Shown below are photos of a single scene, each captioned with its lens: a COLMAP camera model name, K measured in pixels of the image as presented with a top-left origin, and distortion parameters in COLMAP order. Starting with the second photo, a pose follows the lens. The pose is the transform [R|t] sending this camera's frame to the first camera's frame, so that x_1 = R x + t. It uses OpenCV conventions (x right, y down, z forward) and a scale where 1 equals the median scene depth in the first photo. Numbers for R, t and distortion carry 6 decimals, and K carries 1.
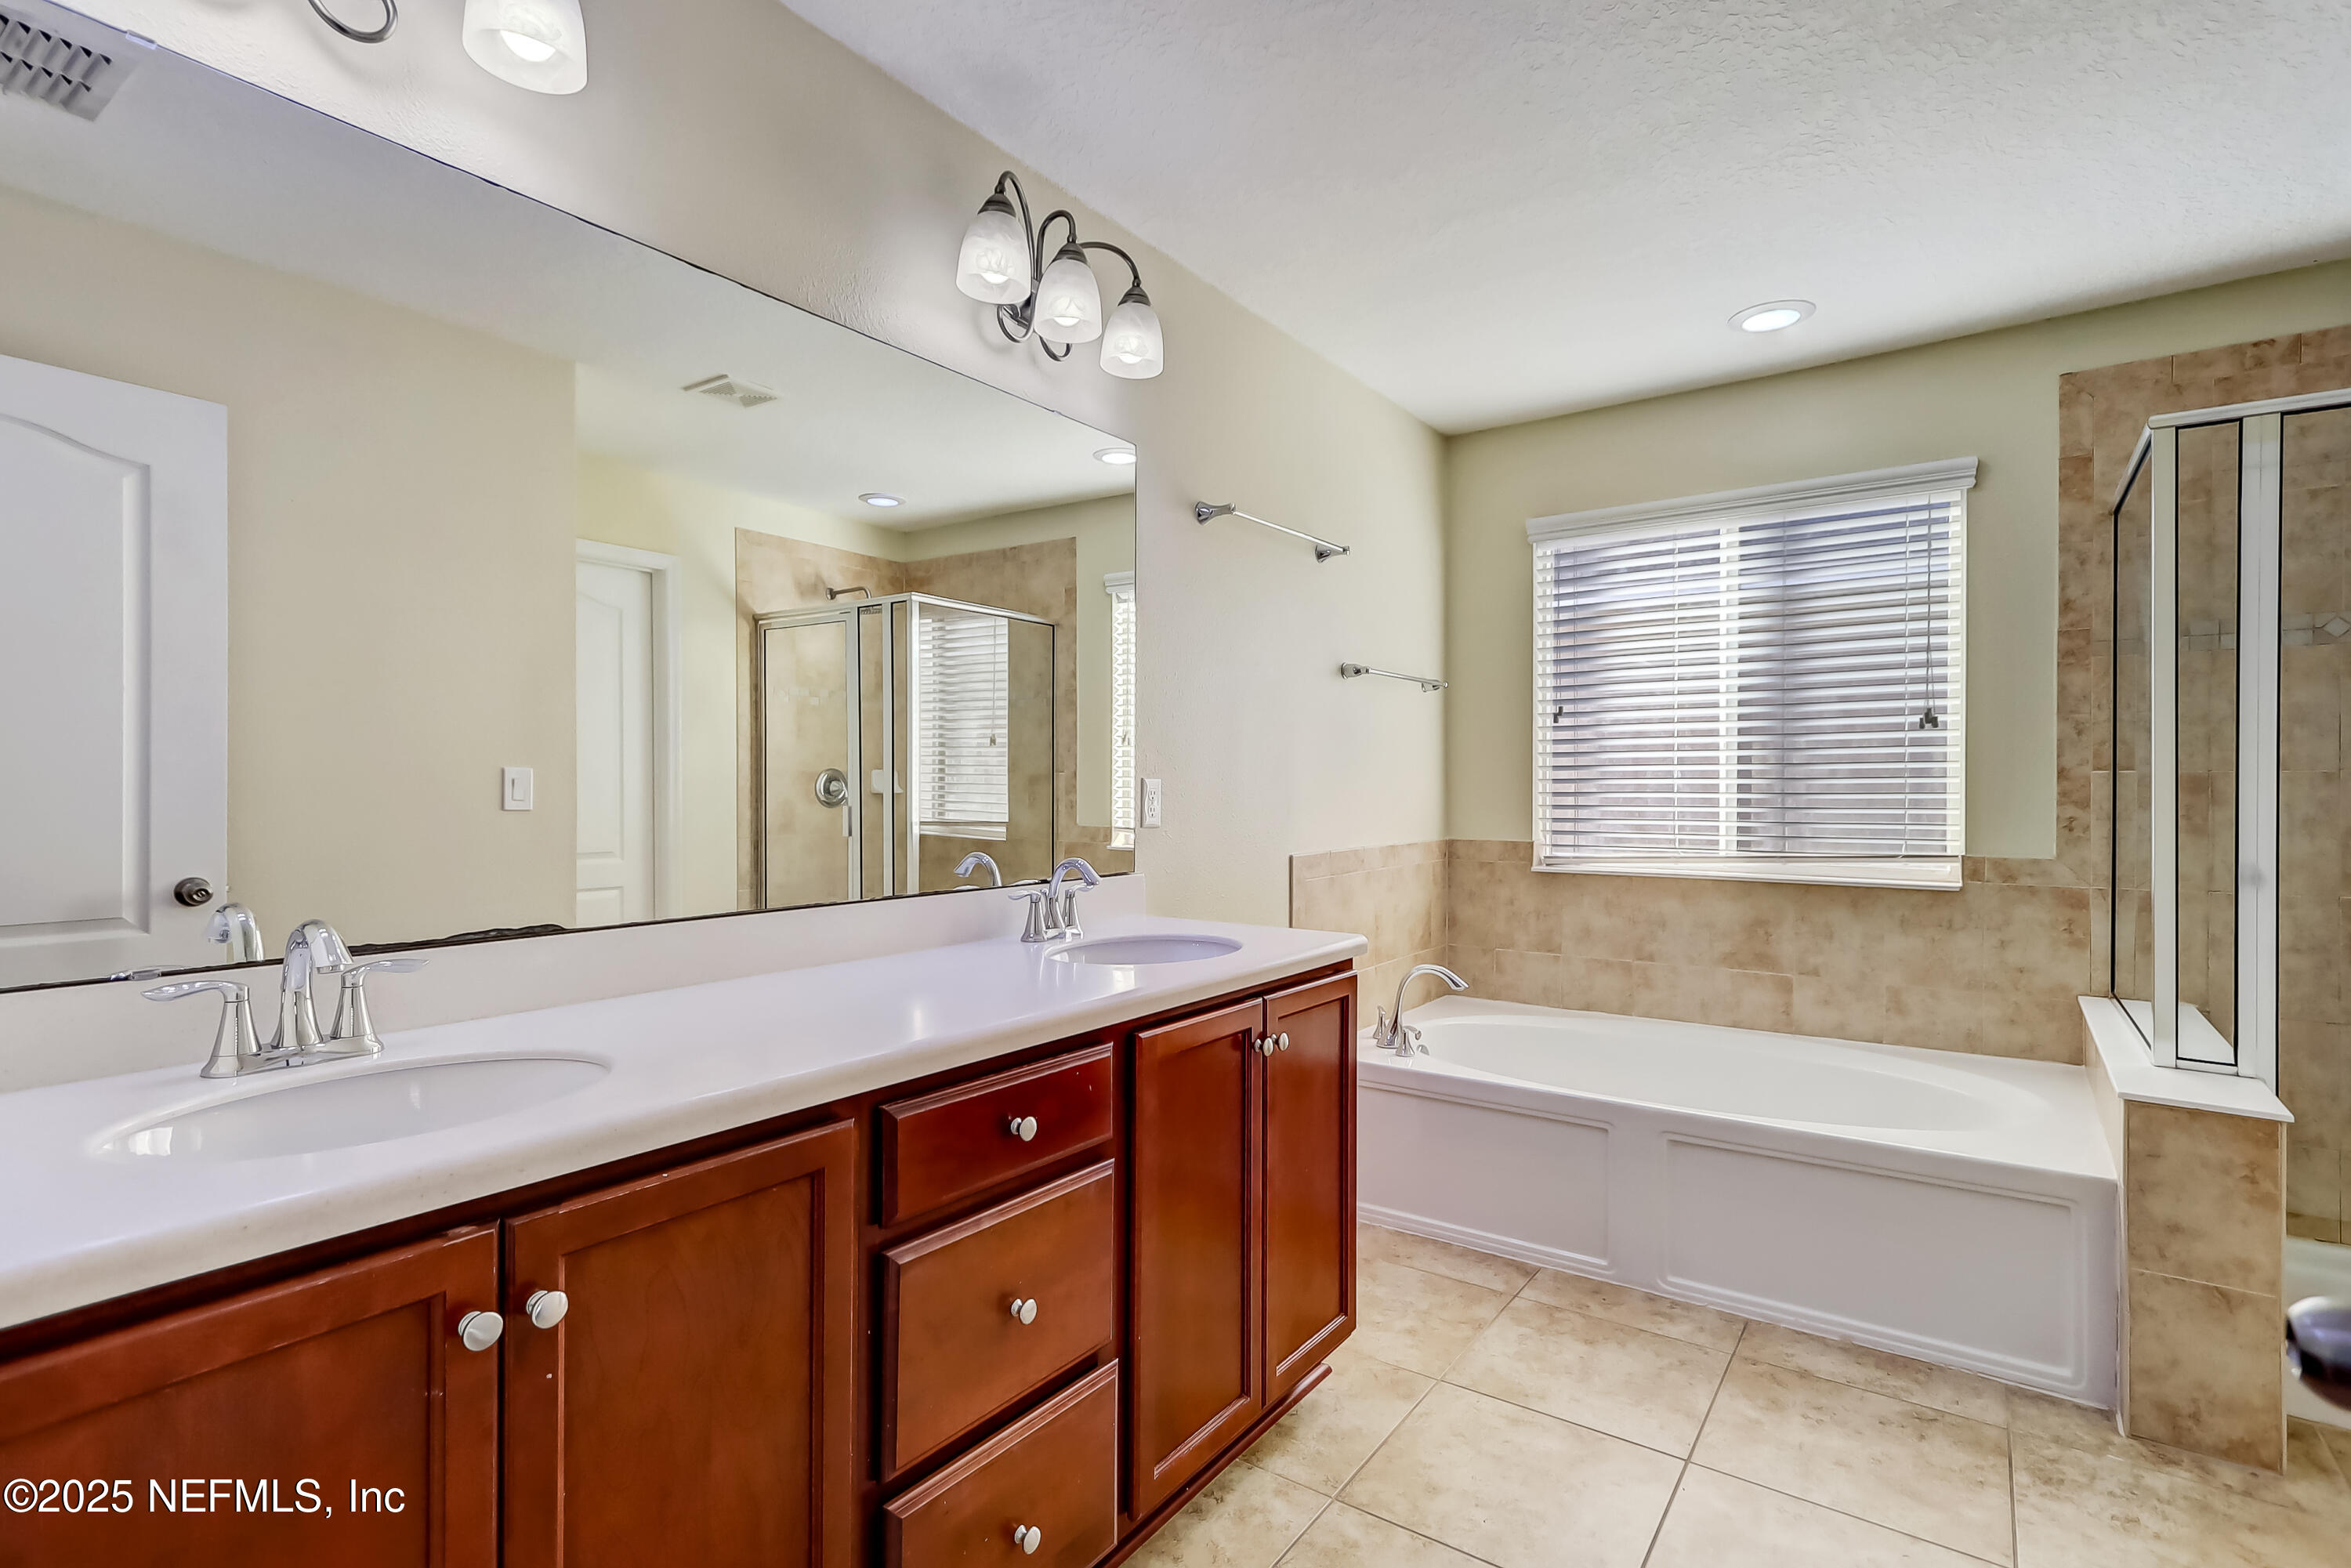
lens RADIAL K [[1090.9, 0, 1175.5], [0, 1090.9, 784.0], [0, 0, 1]] dist [0.004341, 0.000161]
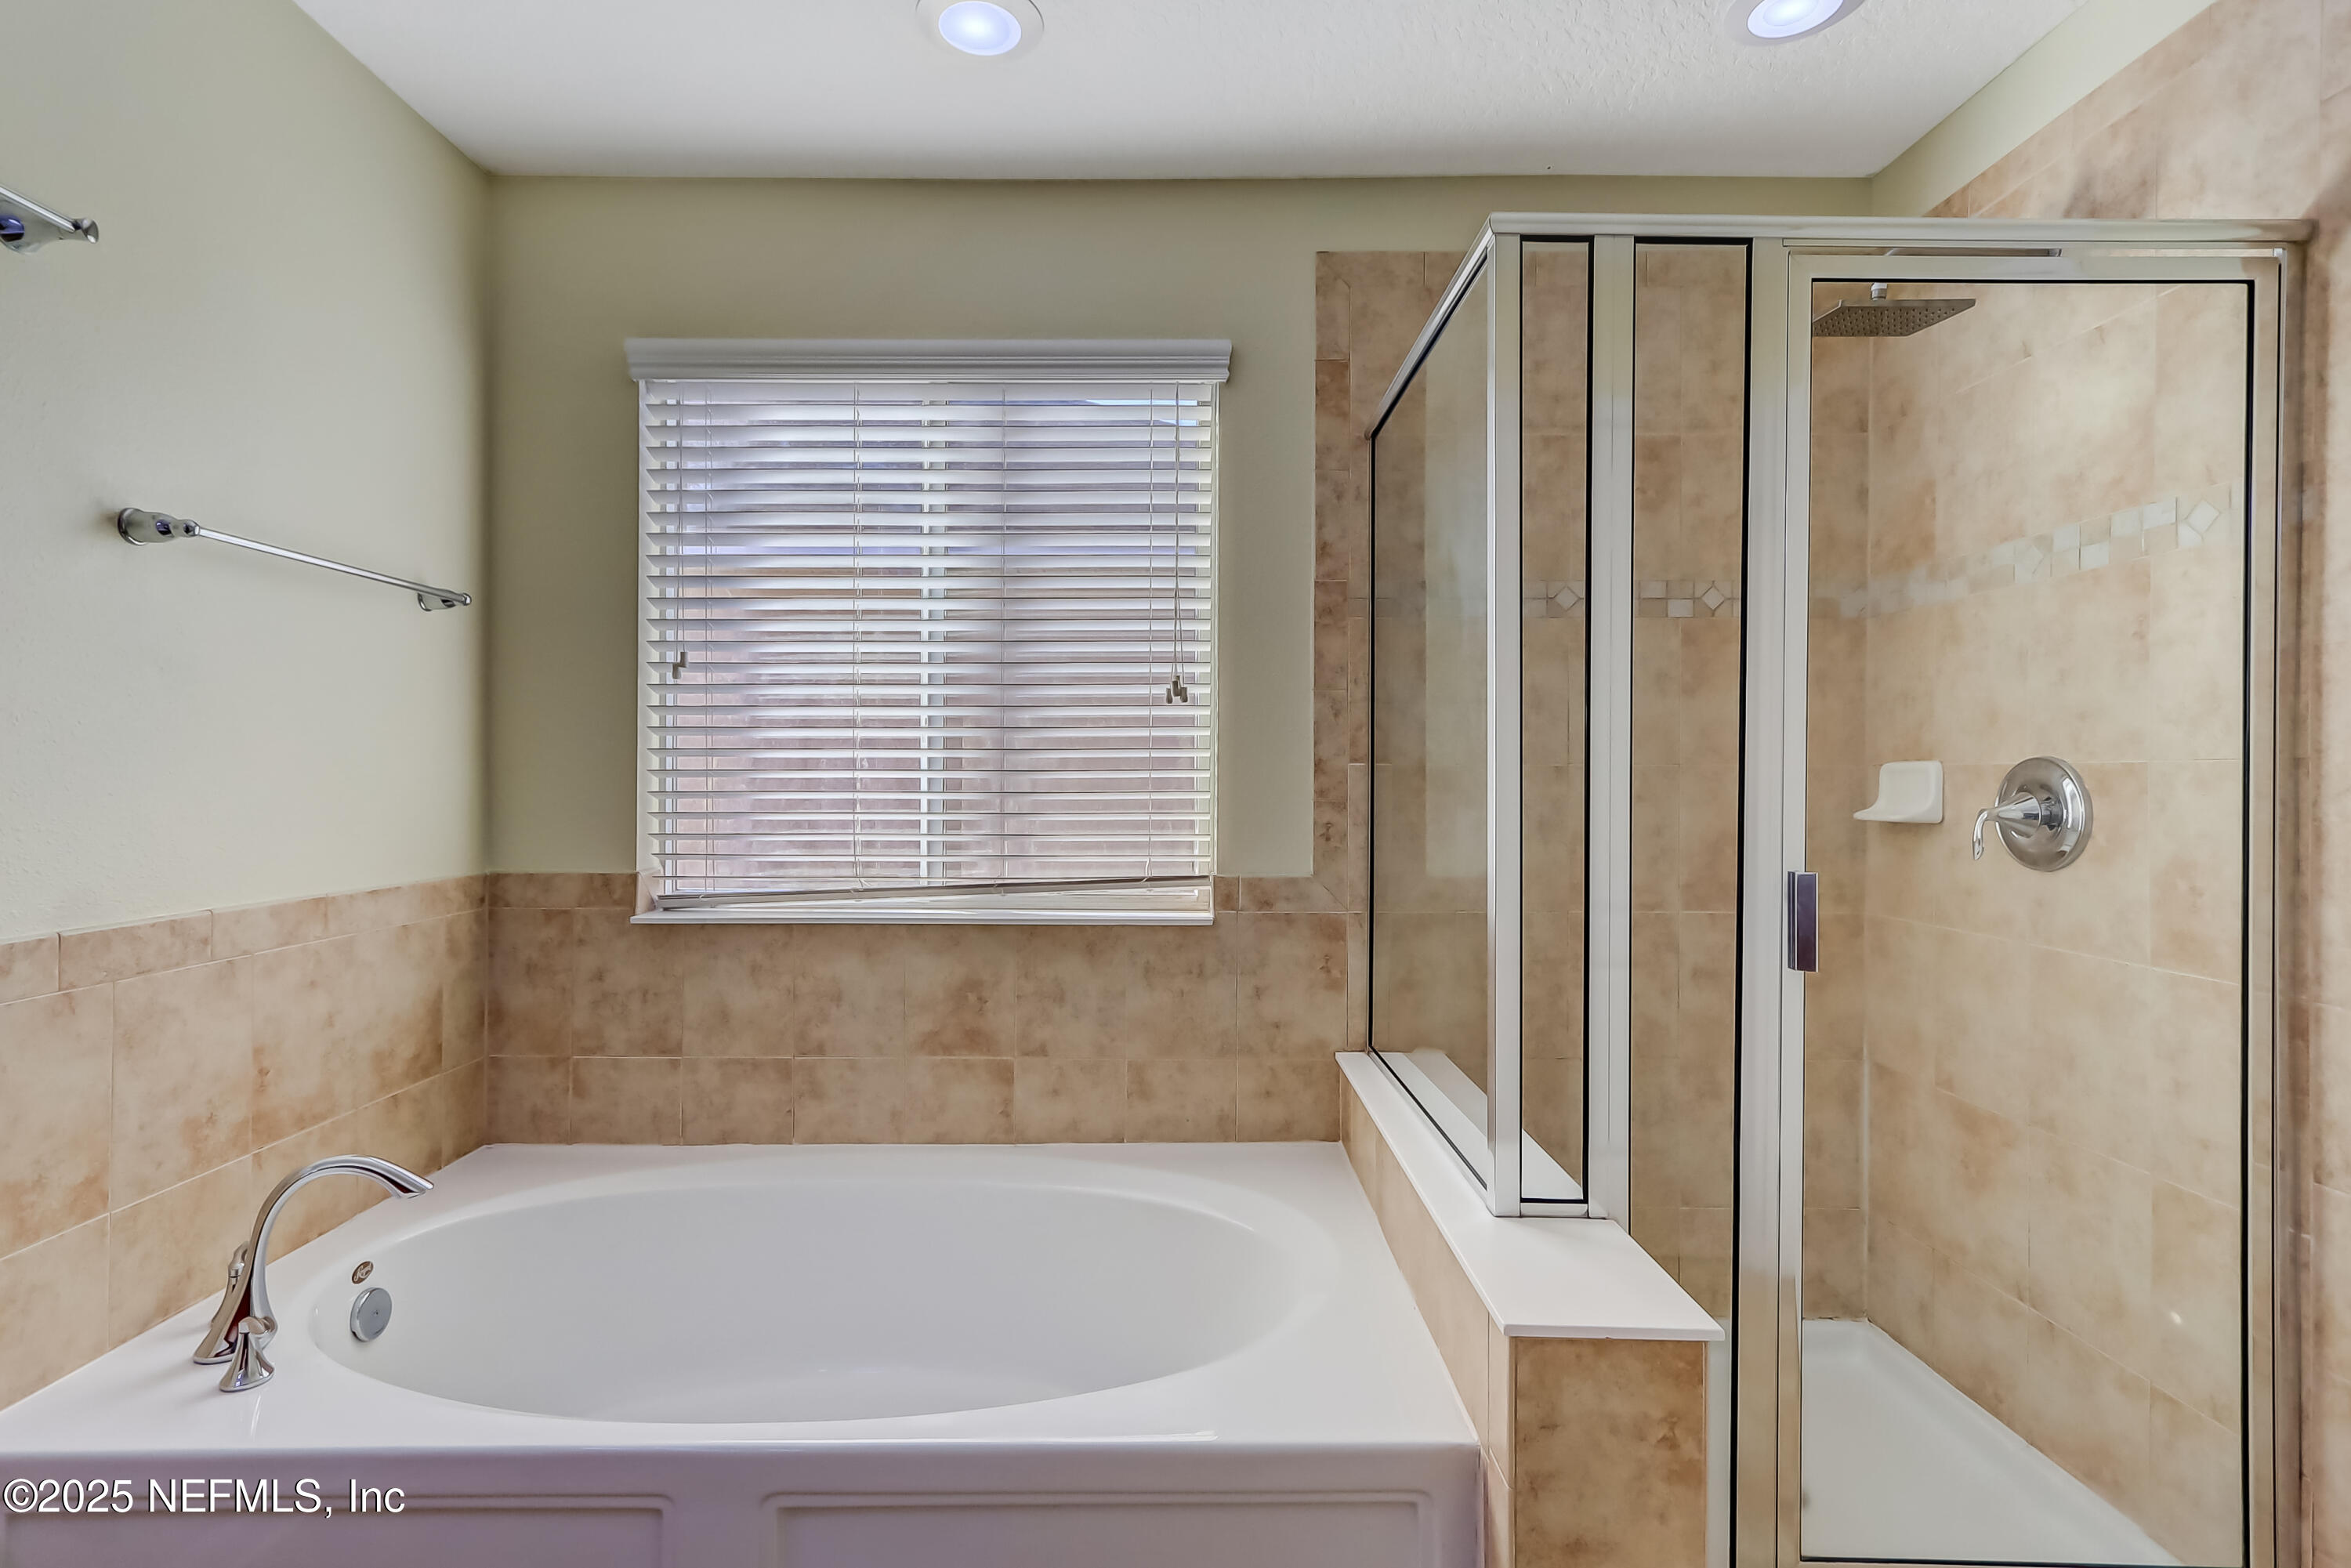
lens RADIAL K [[1090.9, 0, 1175.5], [0, 1090.9, 784.0], [0, 0, 1]] dist [0.004341, 0.000161]
pose [[0.794861, -0.002531, 0.606786, 0.240821], [-0.002392, 0.999970, 0.007305, -0.002178], [-0.606787, -0.007258, 0.794832, 0.412989]]
